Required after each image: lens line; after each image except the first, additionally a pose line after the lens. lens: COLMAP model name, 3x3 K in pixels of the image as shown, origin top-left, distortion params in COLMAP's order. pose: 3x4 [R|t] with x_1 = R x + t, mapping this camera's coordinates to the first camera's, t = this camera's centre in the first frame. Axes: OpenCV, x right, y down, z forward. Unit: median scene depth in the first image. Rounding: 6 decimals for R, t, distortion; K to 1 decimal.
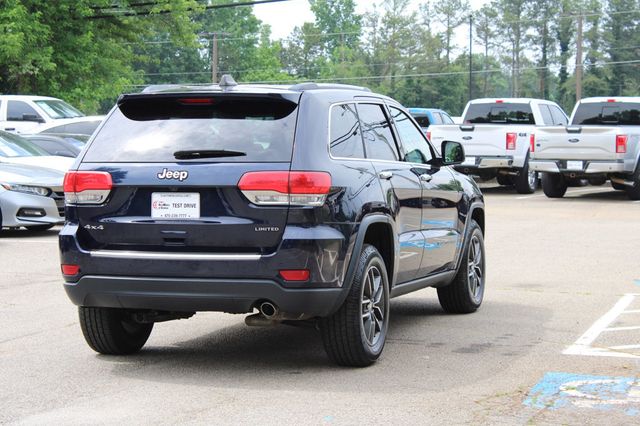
lens RADIAL K [[1549.8, 0, 320.0], [0, 1549.8, 213.0], [0, 0, 1]] dist [0.078705, 0.216343]
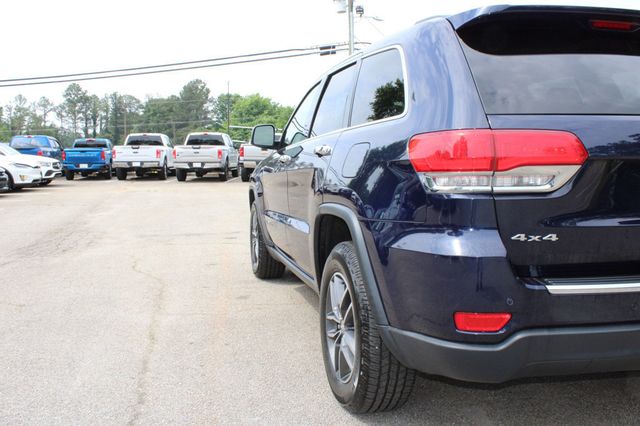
lens RADIAL K [[576.7, 0, 320.0], [0, 576.7, 213.0], [0, 0, 1]] dist [-0.163275, 0.152752]
pose [[0.845386, -0.055269, 0.531289, -0.296949], [0.031176, 0.998042, 0.054218, -0.011322], [-0.533246, -0.029272, 0.845454, 0.846990]]
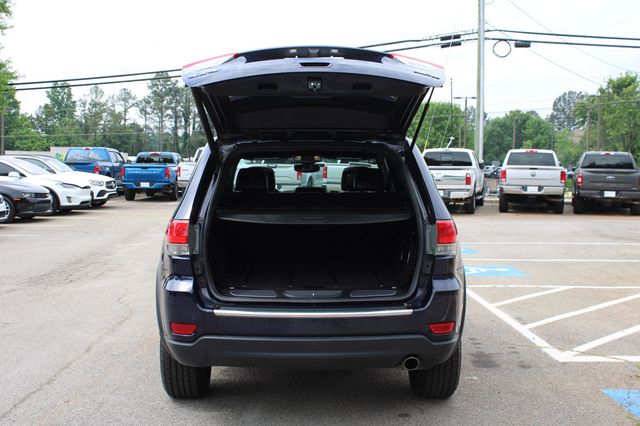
lens RADIAL K [[784.3, 0, 320.0], [0, 784.3, 213.0], [0, 0, 1]] dist [-0.073279, 0.018456]
pose [[0.940528, -0.014157, 0.339420, -0.234190], [0.010769, 0.999872, 0.011864, -0.035341], [-0.339545, -0.007503, 0.940560, 0.525631]]
